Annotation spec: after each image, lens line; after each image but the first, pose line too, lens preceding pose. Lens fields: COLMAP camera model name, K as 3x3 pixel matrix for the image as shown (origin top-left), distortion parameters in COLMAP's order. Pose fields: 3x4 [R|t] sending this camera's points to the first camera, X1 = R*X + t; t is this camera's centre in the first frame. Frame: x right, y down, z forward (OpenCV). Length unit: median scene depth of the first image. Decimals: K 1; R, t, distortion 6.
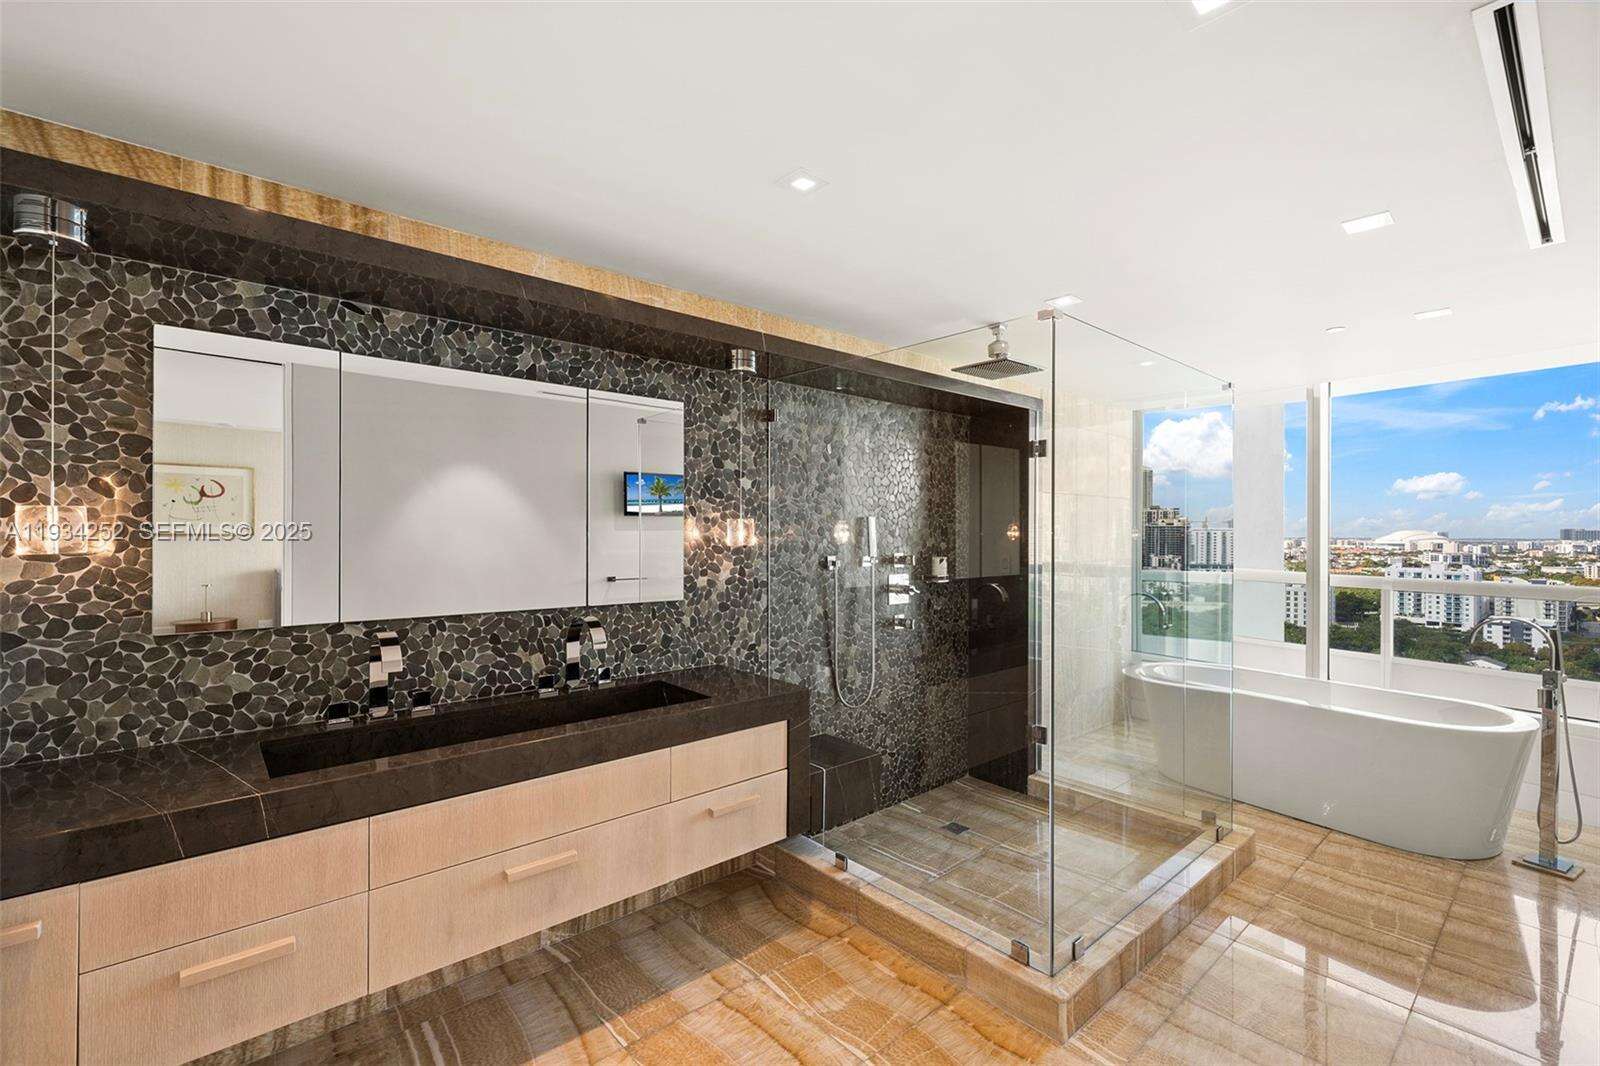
lens RADIAL K [[710.4, 0, 804.9], [0, 710.4, 535.1], [0, 0, 1]] dist [0.000591, -0.000072]
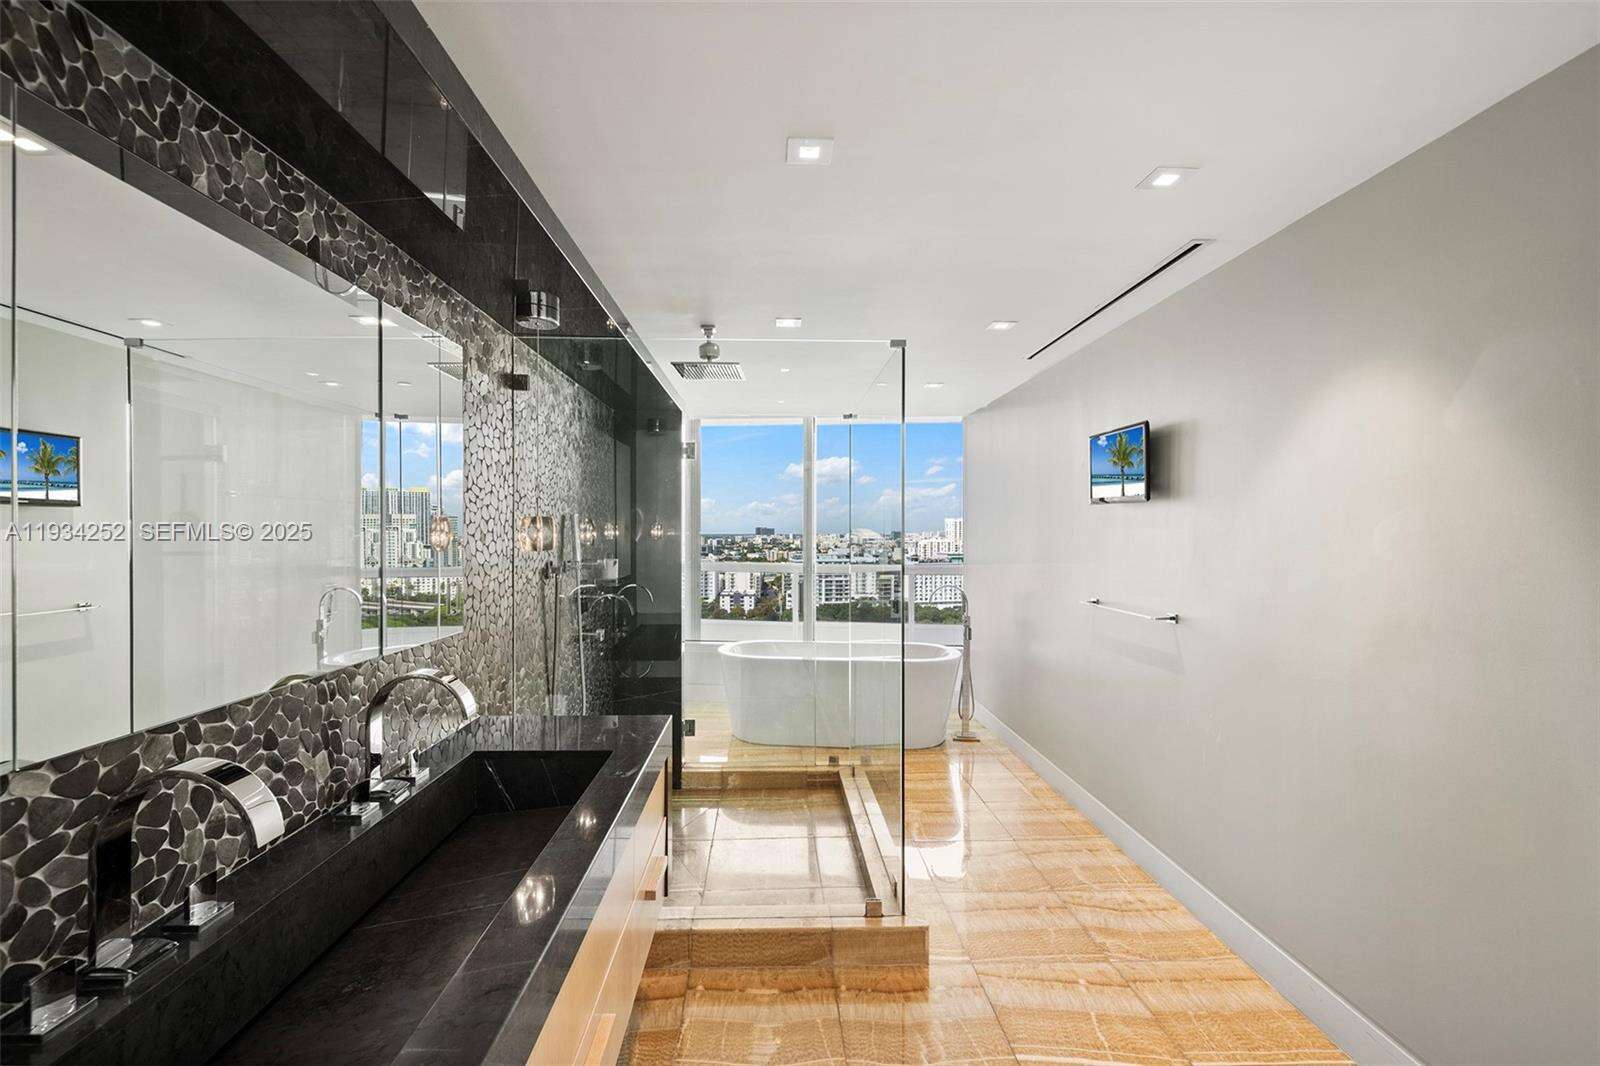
lens RADIAL K [[710.4, 0, 804.9], [0, 710.4, 535.1], [0, 0, 1]] dist [0.000591, -0.000072]
pose [[0.627913, -0.007228, 0.778250, -0.508113], [0.004725, 0.999974, 0.005475, -0.005716], [-0.778269, 0.000240, 0.627931, 0.306971]]
